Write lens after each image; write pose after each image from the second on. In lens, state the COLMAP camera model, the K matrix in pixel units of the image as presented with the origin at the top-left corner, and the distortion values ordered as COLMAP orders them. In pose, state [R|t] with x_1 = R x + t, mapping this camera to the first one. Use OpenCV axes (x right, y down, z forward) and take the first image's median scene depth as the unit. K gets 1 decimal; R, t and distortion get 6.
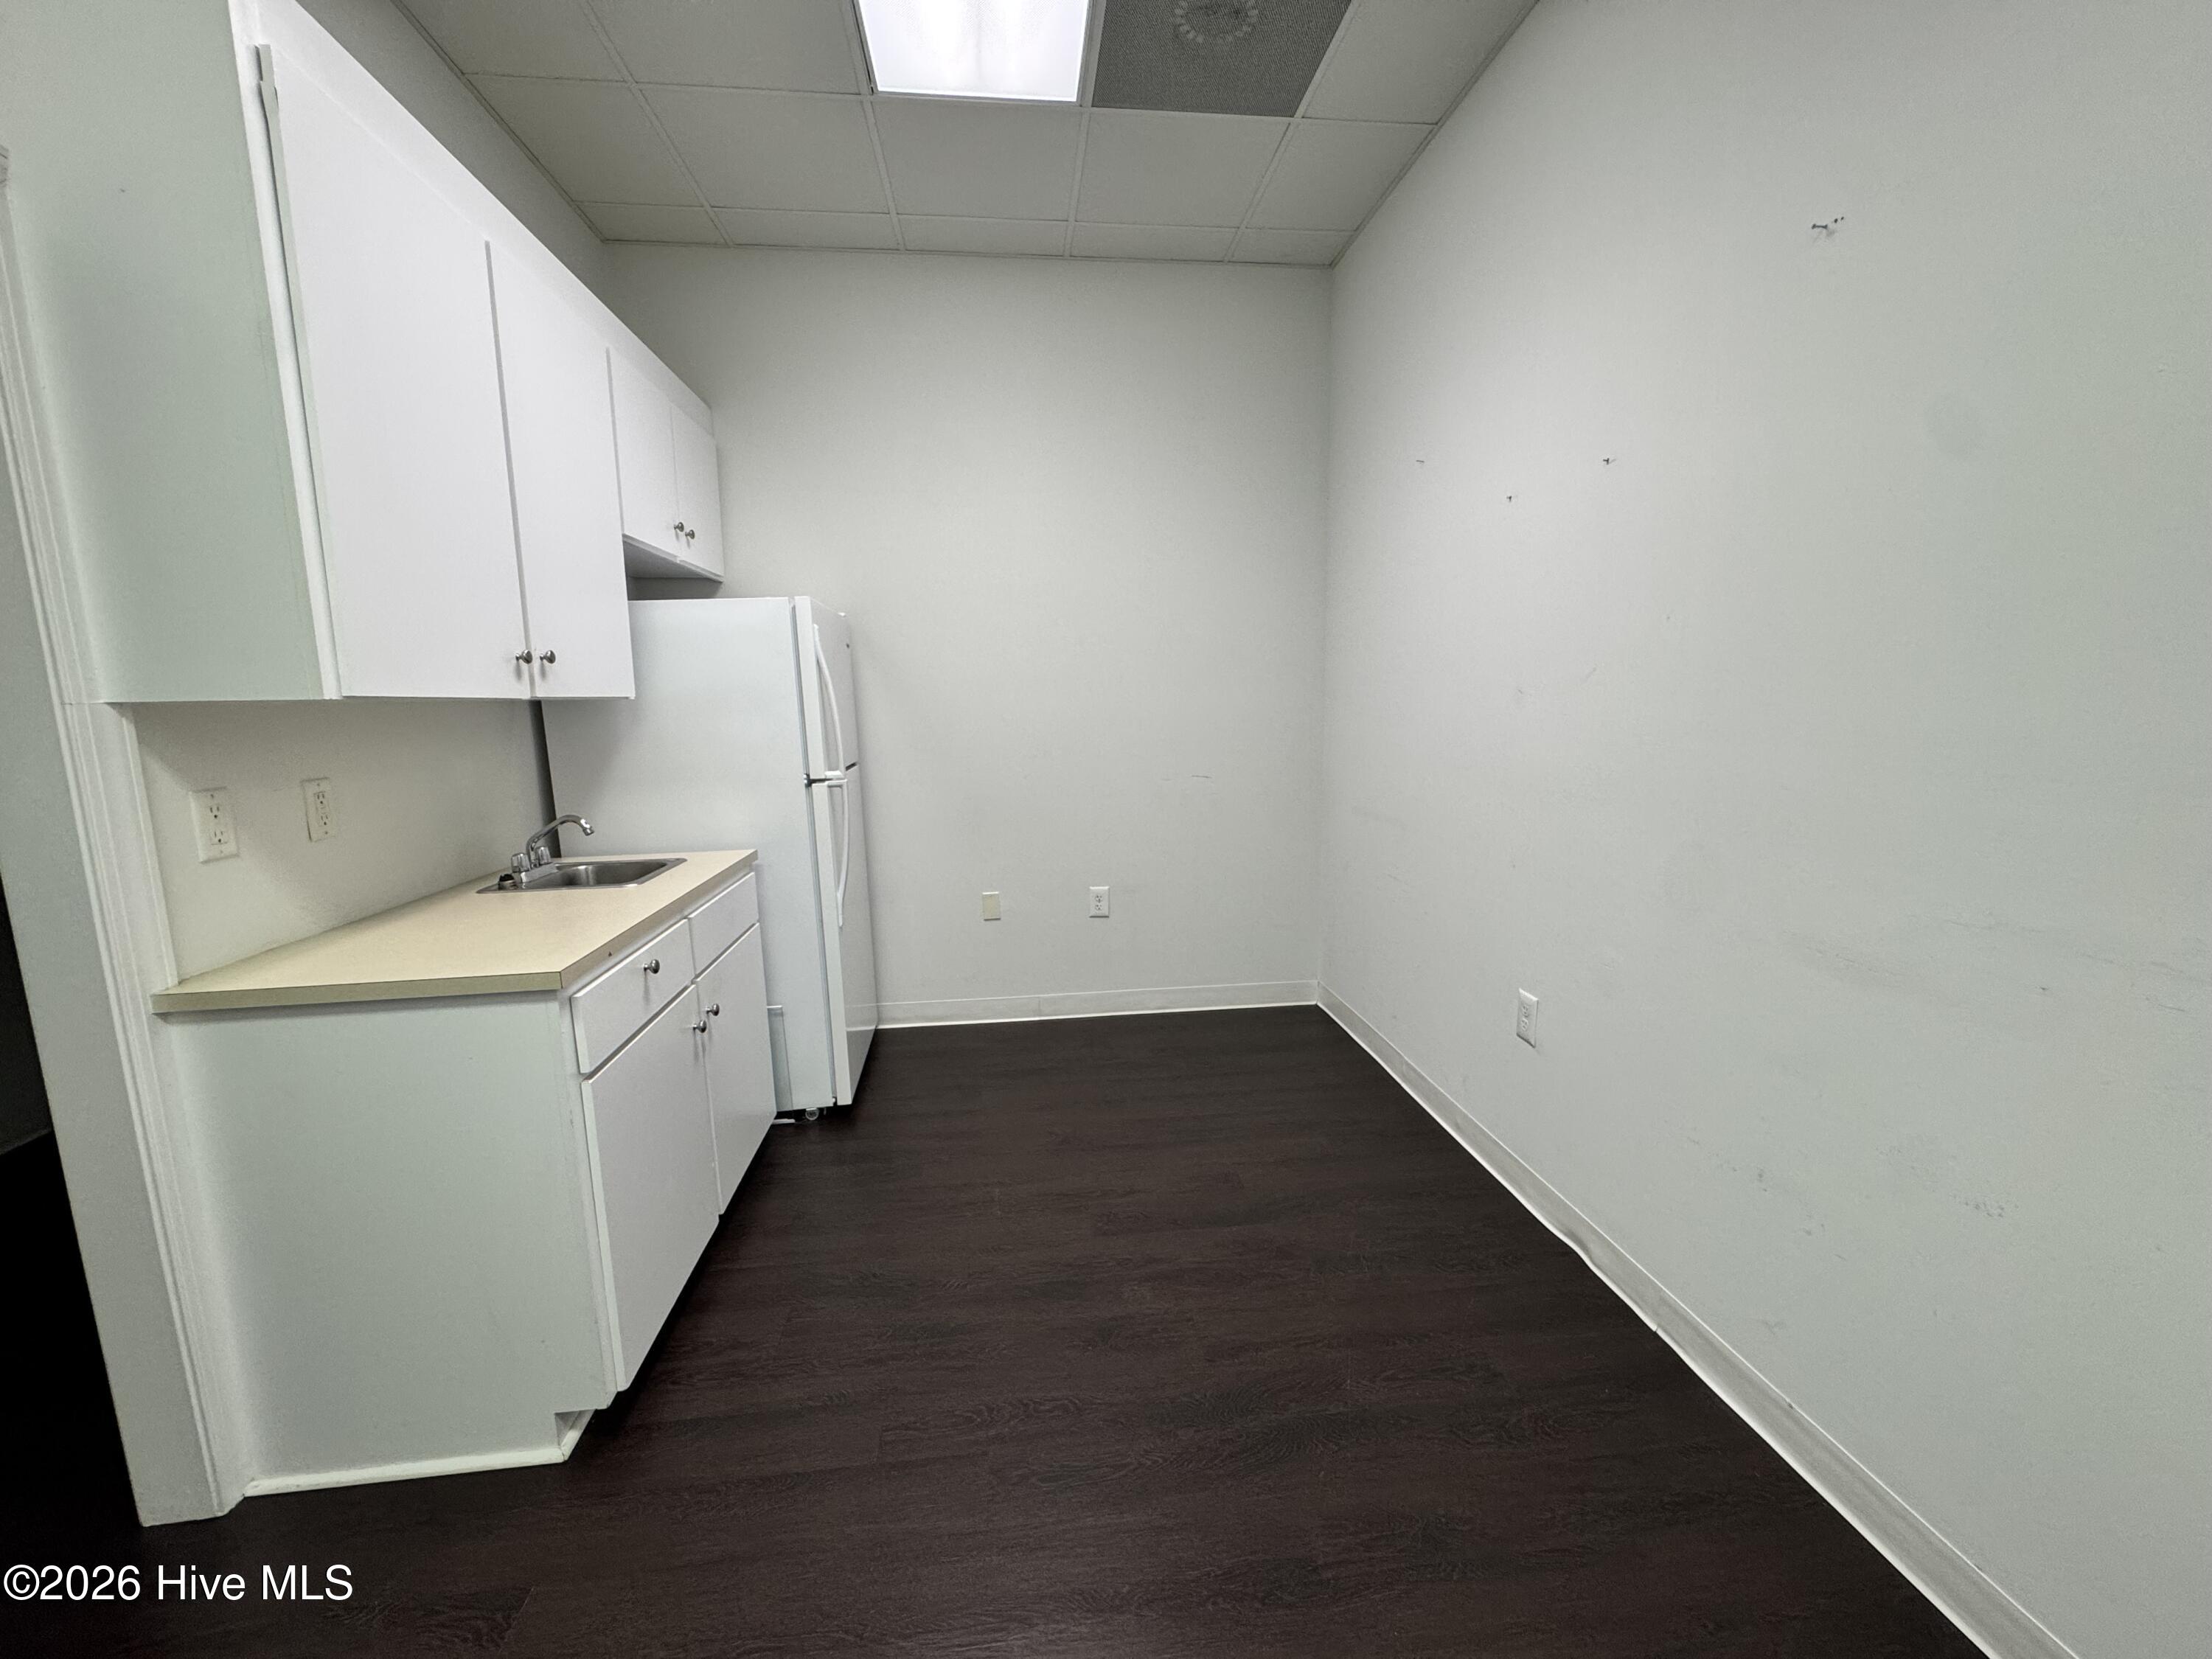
lens RADIAL K [[889.3, 0, 1108.1], [0, 889.3, 831.2], [0, 0, 1]] dist [-0.000883, -0.000686]
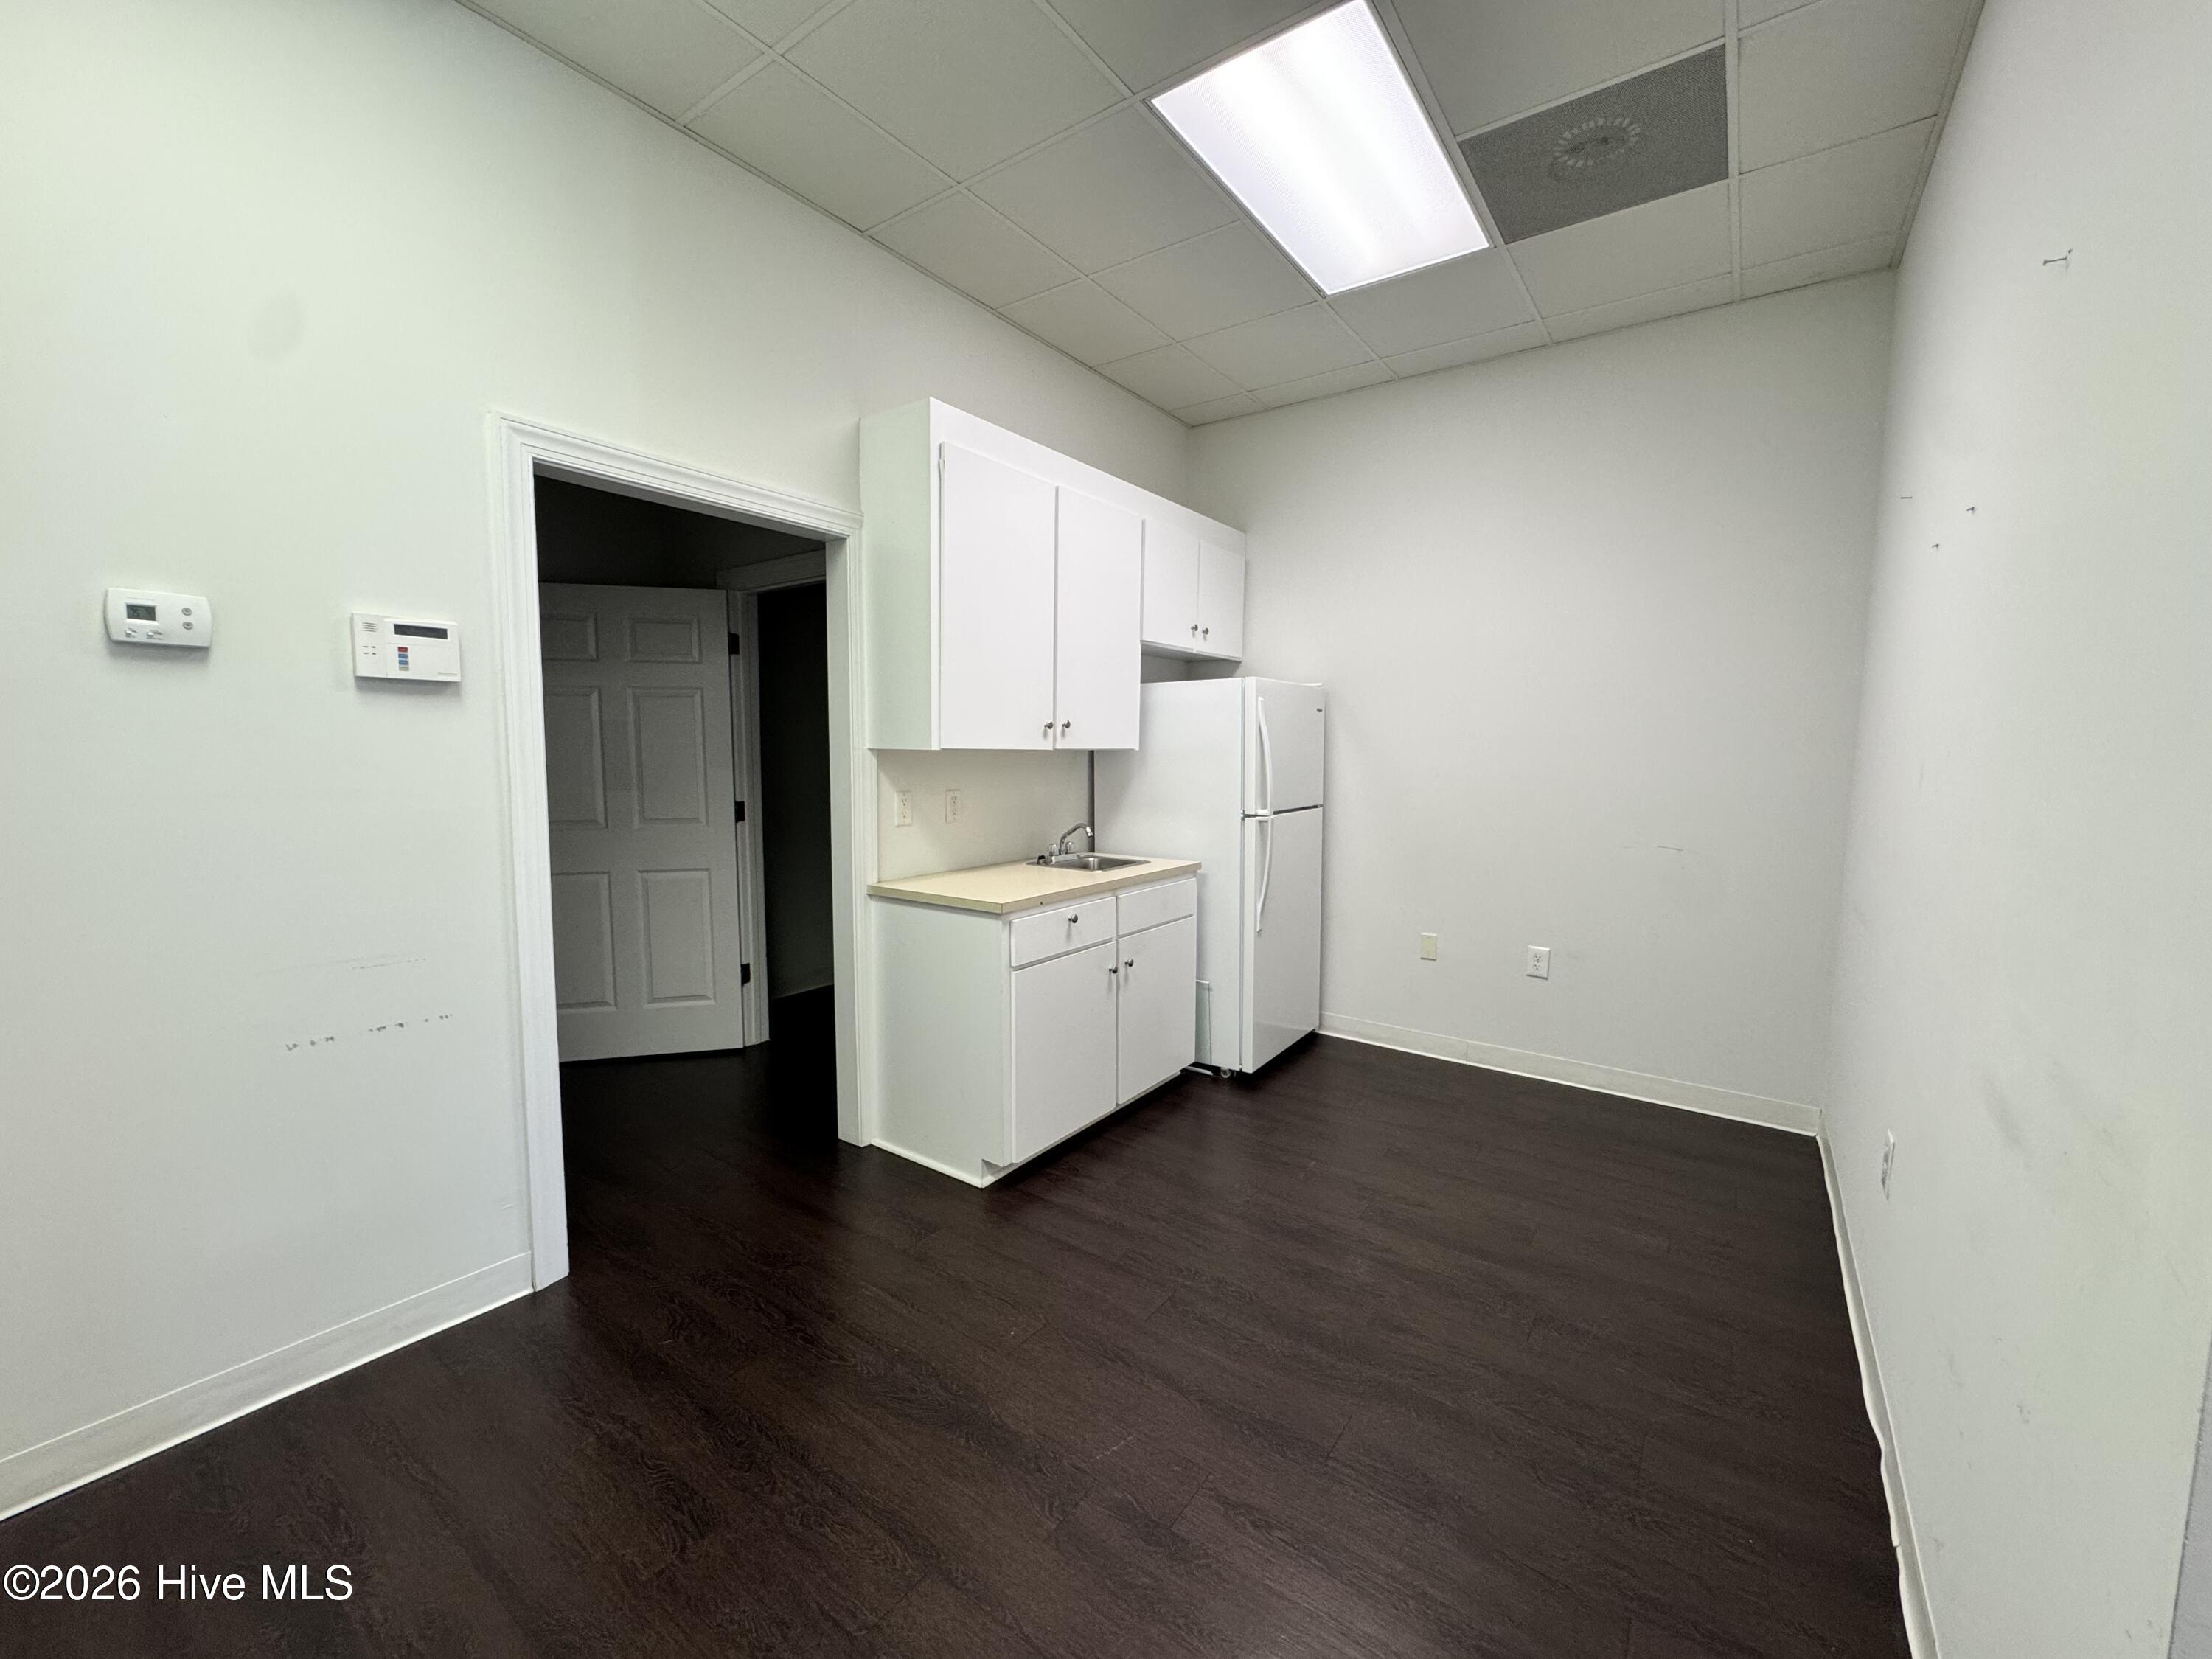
lens RADIAL K [[889.3, 0, 1095.6], [0, 889.3, 832.6], [0, 0, 1]] dist [-0.000883, -0.000686]
pose [[0.733100, 0.091261, -0.673970, 0.476285], [-0.124214, 0.992255, -0.000752, -0.003934], [0.668681, 0.084268, 0.738758, -0.139540]]
